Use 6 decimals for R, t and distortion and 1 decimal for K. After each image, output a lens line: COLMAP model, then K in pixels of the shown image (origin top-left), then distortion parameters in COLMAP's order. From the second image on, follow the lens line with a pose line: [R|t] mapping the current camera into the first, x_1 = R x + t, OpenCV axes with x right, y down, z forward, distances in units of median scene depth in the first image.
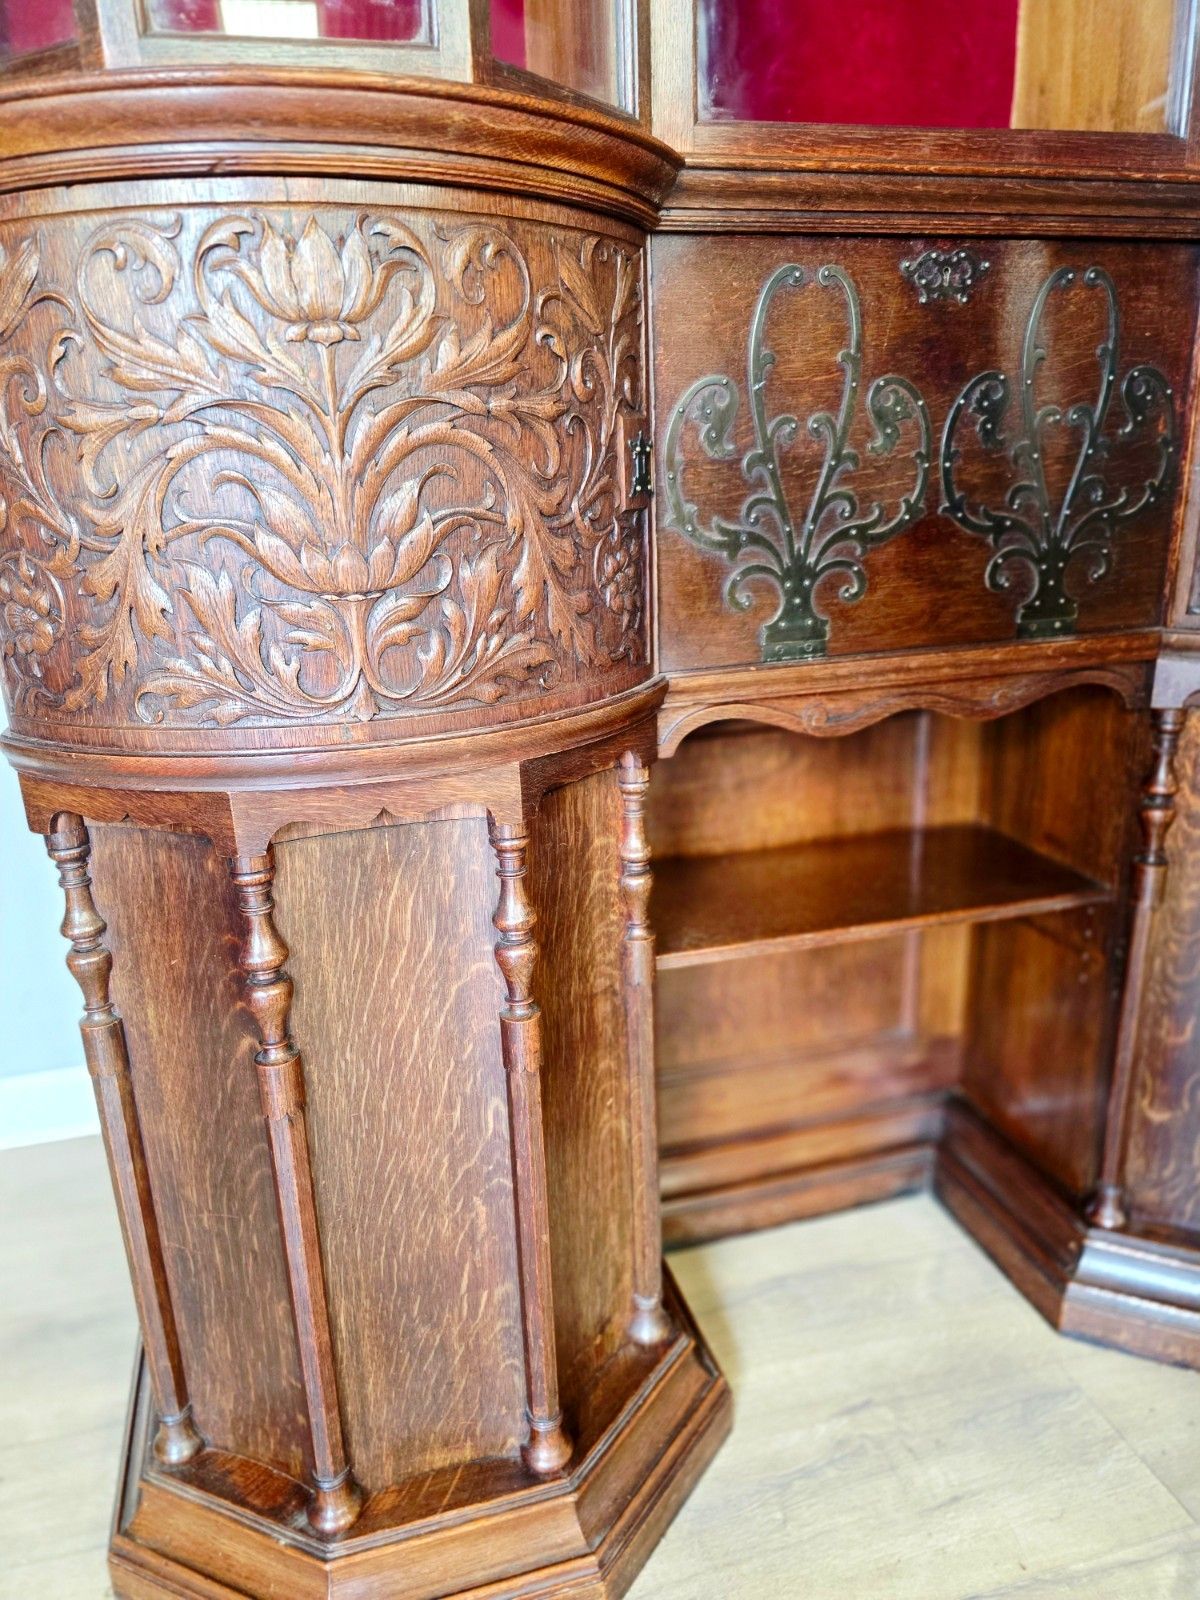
lens RADIAL K [[1086.3, 0, 593.6], [0, 1086.3, 807.2], [0, 0, 1]] dist [0.066219, -0.069575]
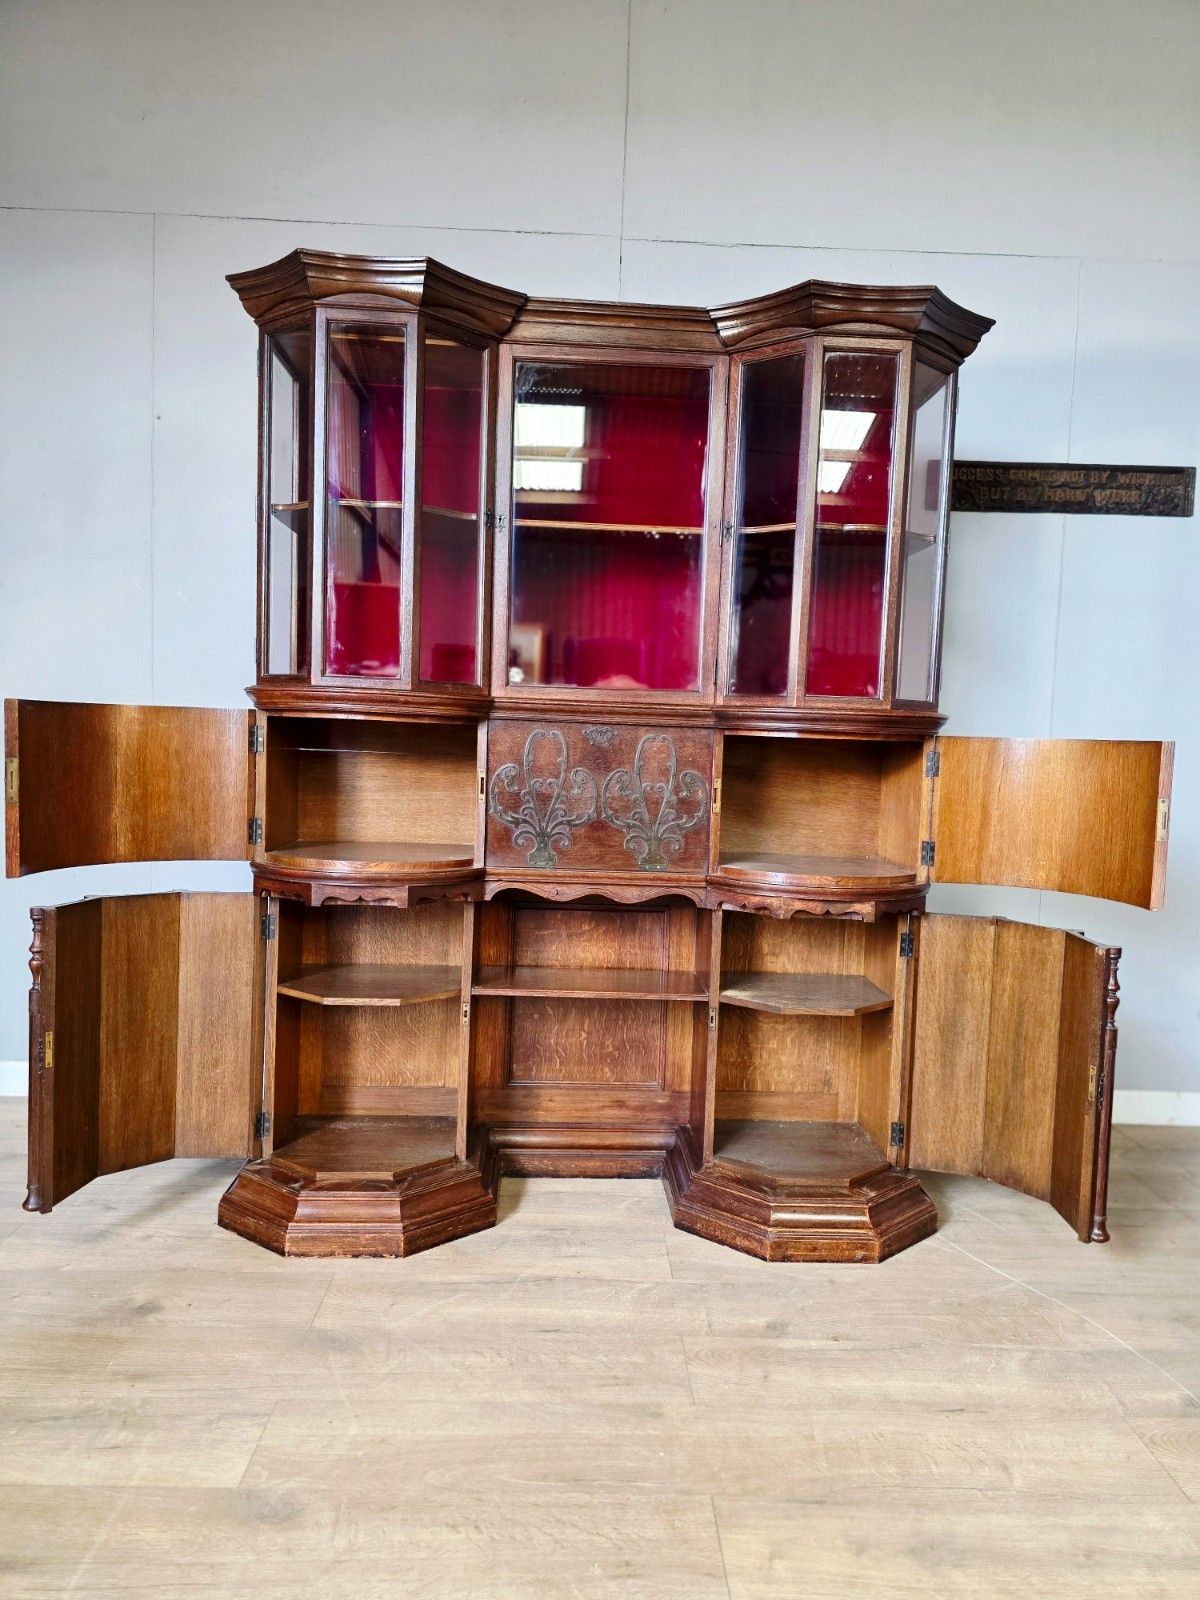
lens RADIAL K [[1086.3, 0, 614.3], [0, 1086.3, 797.5], [0, 0, 1]] dist [0.066219, -0.069575]
pose [[0.974023, 0.082396, -0.210927, 0.935393], [-0.133090, 0.961897, -0.238833, 0.310446], [0.183211, 0.260701, 0.947876, -1.522486]]
